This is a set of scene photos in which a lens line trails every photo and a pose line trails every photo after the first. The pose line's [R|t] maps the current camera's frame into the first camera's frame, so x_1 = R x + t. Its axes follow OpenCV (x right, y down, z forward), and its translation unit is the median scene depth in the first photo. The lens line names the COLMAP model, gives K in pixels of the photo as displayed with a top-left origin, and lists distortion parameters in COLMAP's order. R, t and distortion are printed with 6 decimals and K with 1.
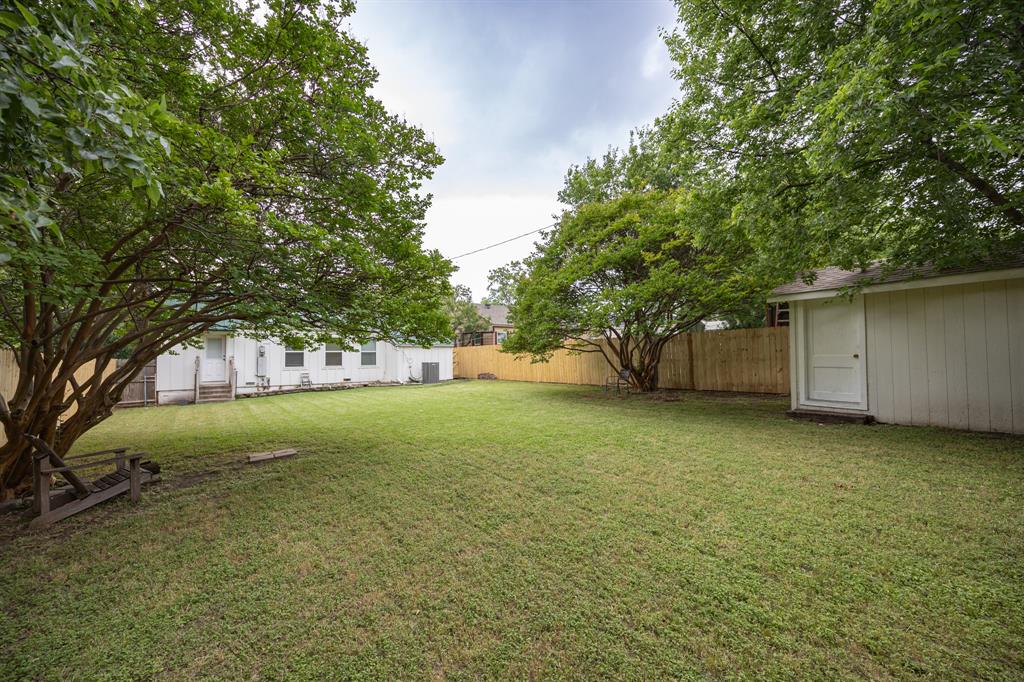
lens RADIAL K [[386.7, 0, 509.3], [0, 386.7, 343.1], [0, 0, 1]] dist [-0.001431, -0.000003]
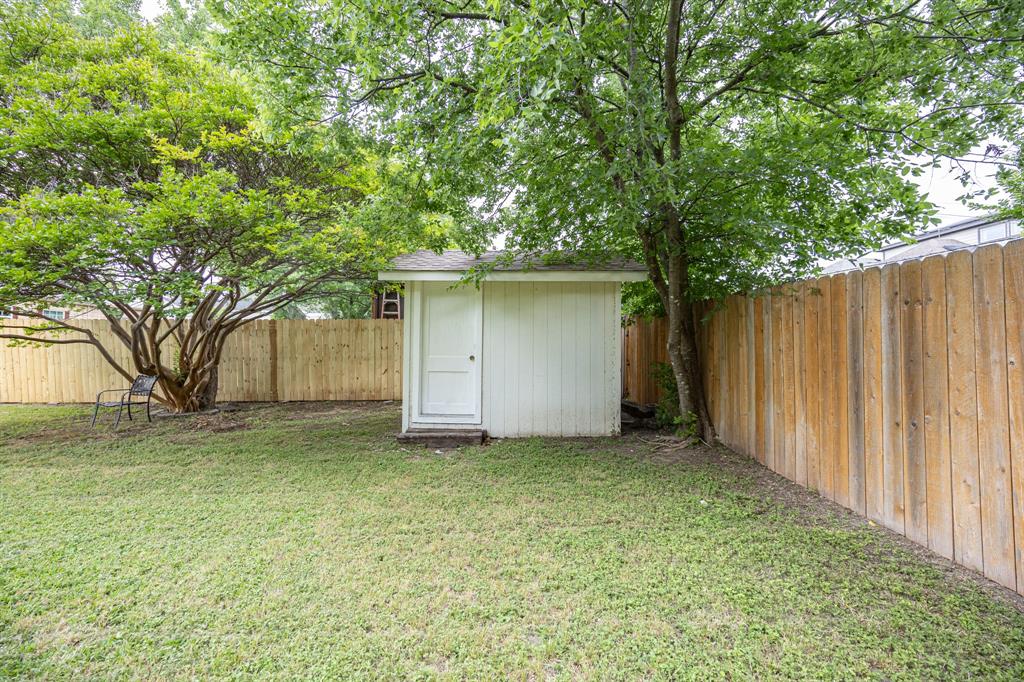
lens RADIAL K [[386.7, 0, 509.3], [0, 386.7, 343.1], [0, 0, 1]] dist [-0.001431, -0.000003]
pose [[0.585122, 0.025834, 0.810534, 0.222912], [-0.039586, 0.999211, -0.003270, 0.001746], [-0.809979, -0.030172, 0.585683, 0.364380]]
